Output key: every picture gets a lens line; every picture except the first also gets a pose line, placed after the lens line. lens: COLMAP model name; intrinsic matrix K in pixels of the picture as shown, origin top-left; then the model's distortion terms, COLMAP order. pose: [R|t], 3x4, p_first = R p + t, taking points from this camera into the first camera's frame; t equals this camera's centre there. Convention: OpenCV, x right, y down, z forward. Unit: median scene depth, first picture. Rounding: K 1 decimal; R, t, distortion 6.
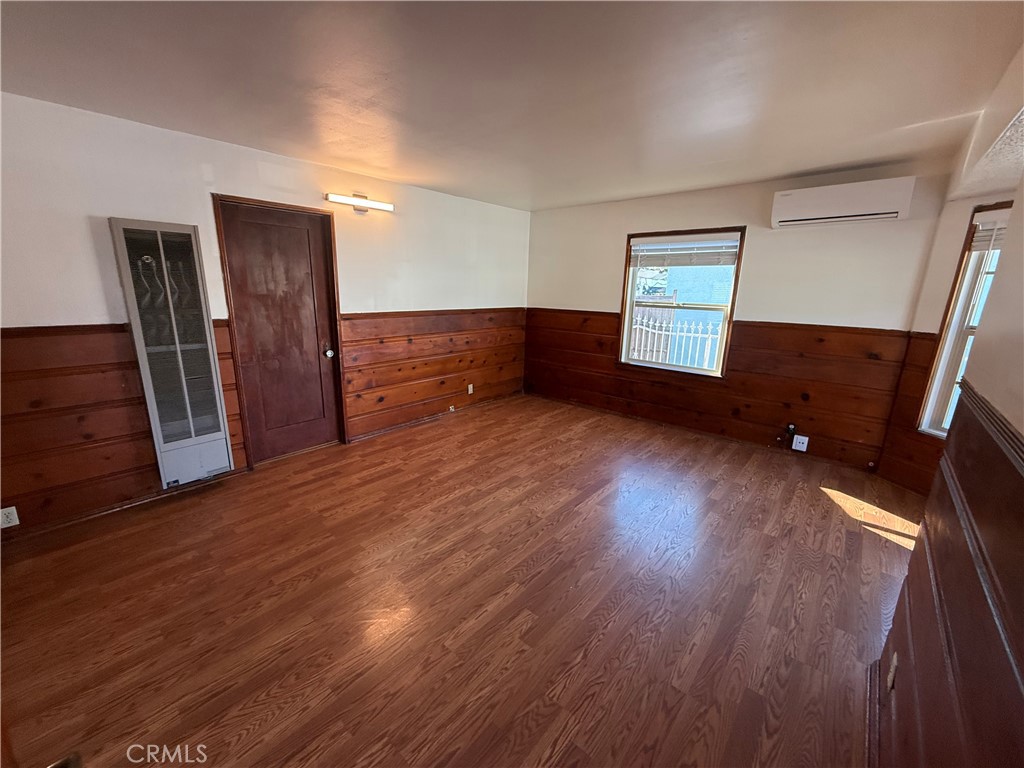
lens RADIAL K [[411.9, 0, 506.9], [0, 411.9, 382.3], [0, 0, 1]] dist [-0.001493, 0.000663]
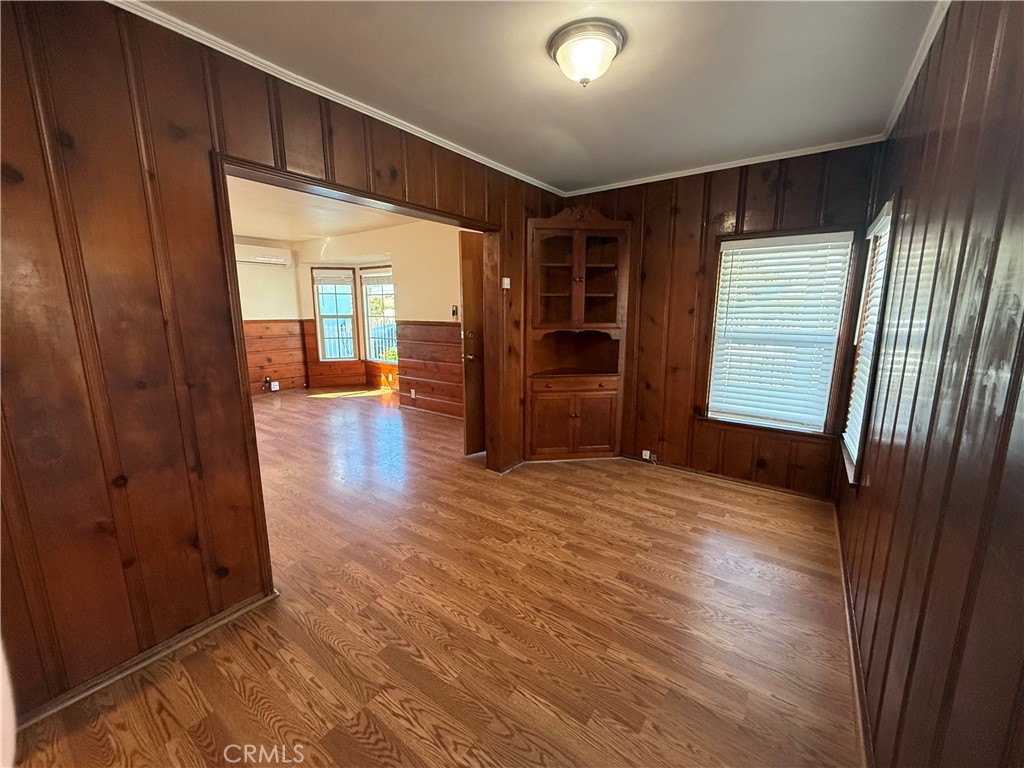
lens RADIAL K [[411.9, 0, 515.0], [0, 411.9, 388.4], [0, 0, 1]] dist [-0.001493, 0.000663]
pose [[-0.102114, -0.206664, 0.973069, -1.131335], [0.224135, 0.948250, 0.224913, -0.011907], [-0.969194, 0.241066, -0.050509, 0.081206]]
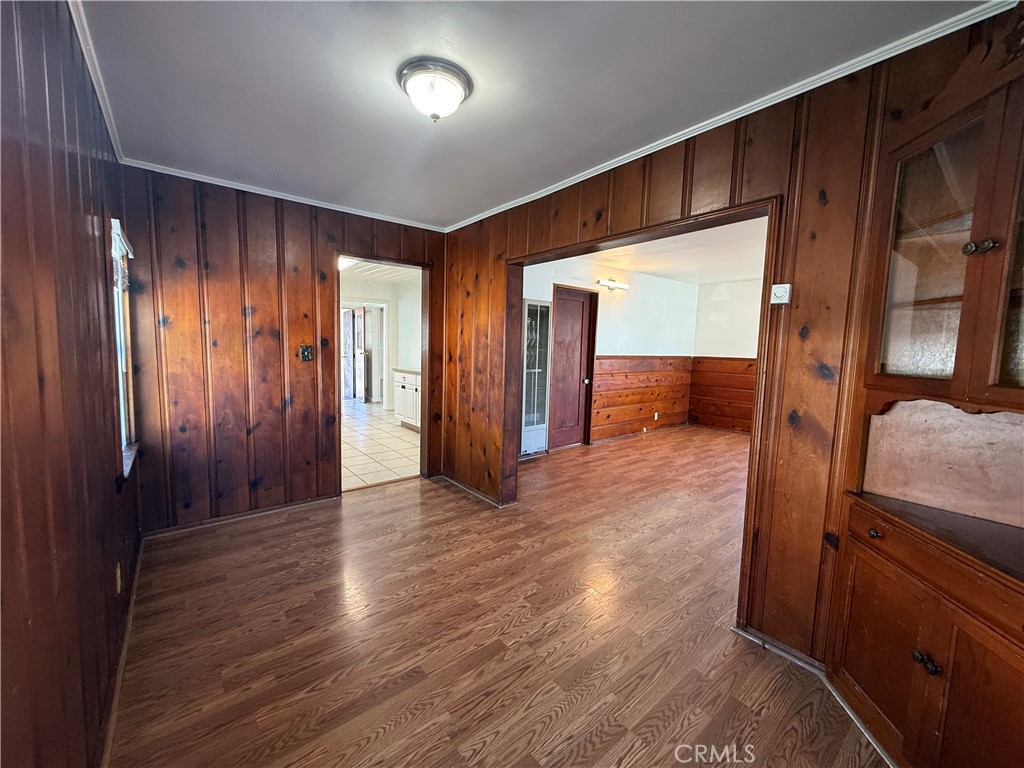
lens RADIAL K [[411.9, 0, 502.3], [0, 411.9, 389.7], [0, 0, 1]] dist [-0.001493, 0.000663]
pose [[0.984773, 0.025652, -0.171943, -0.468172], [-0.046345, 0.991999, -0.117436, 0.147000], [0.167555, 0.123616, 0.978082, -0.499589]]
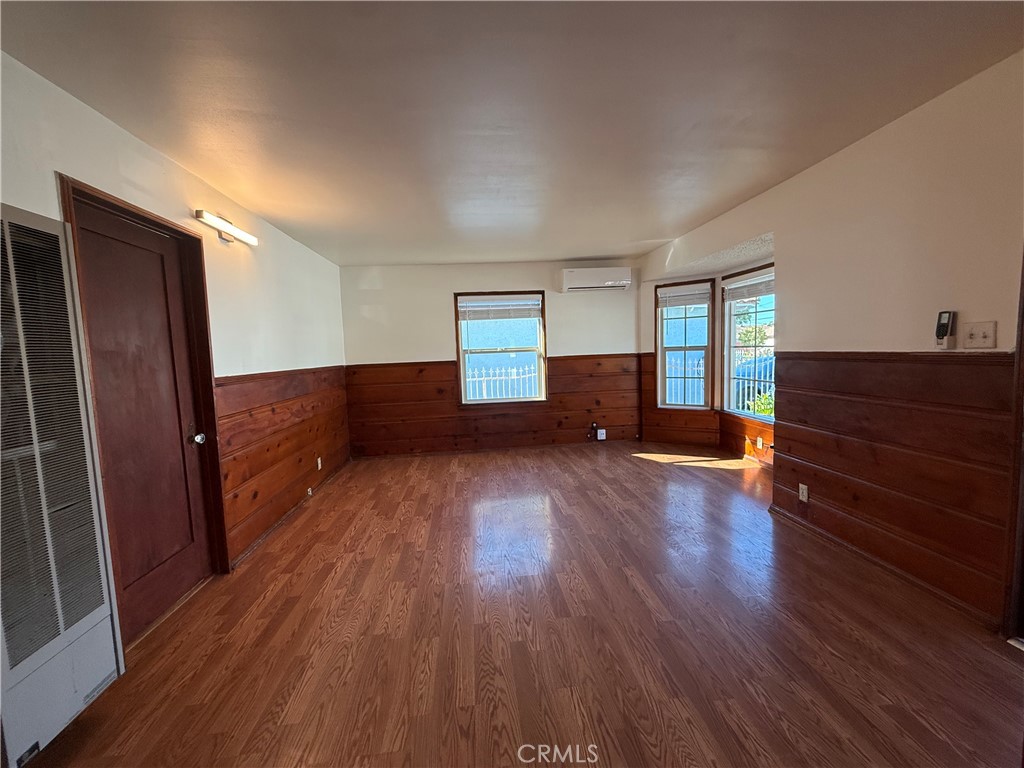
lens RADIAL K [[411.9, 0, 508.3], [0, 411.9, 383.0], [0, 0, 1]] dist [-0.001493, 0.000663]
pose [[0.684129, -0.103119, 0.722034, -0.552597], [0.215801, 0.974249, -0.065332, -0.006998], [-0.696704, 0.200512, 0.688766, 0.182707]]
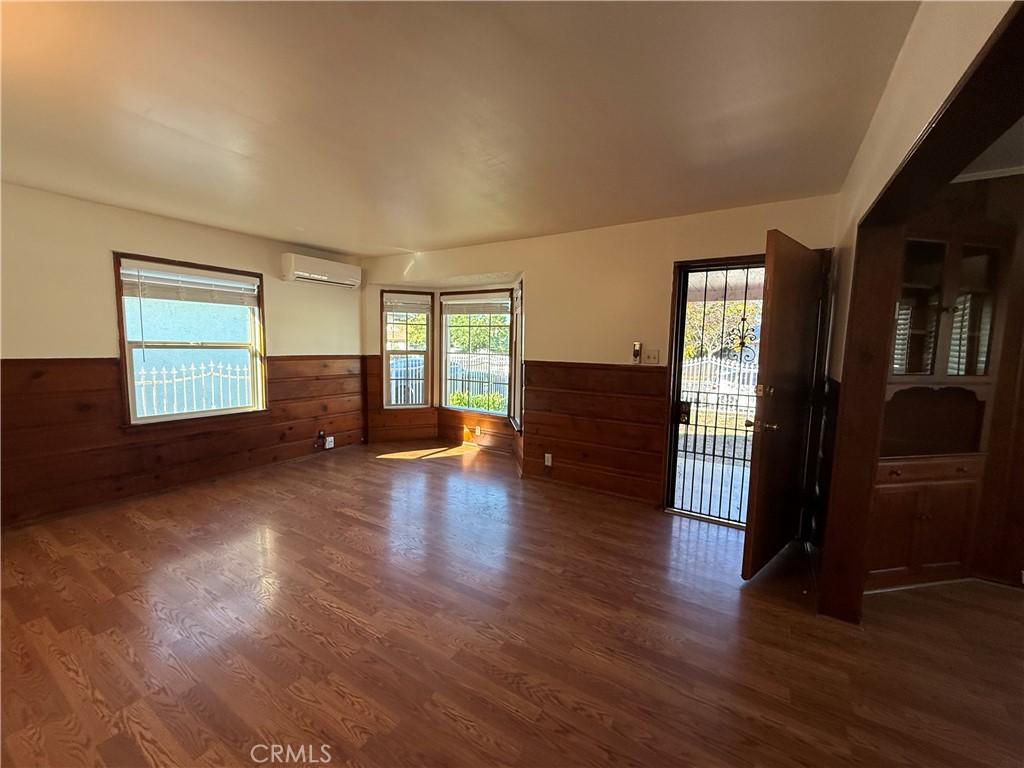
lens RADIAL K [[411.9, 0, 510.1], [0, 411.9, 381.0], [0, 0, 1]] dist [-0.001493, 0.000663]
pose [[-0.168395, -0.107963, 0.979789, -0.680767], [0.201566, 0.969209, 0.141440, -0.117618], [-0.964891, 0.221310, -0.141448, 0.571681]]
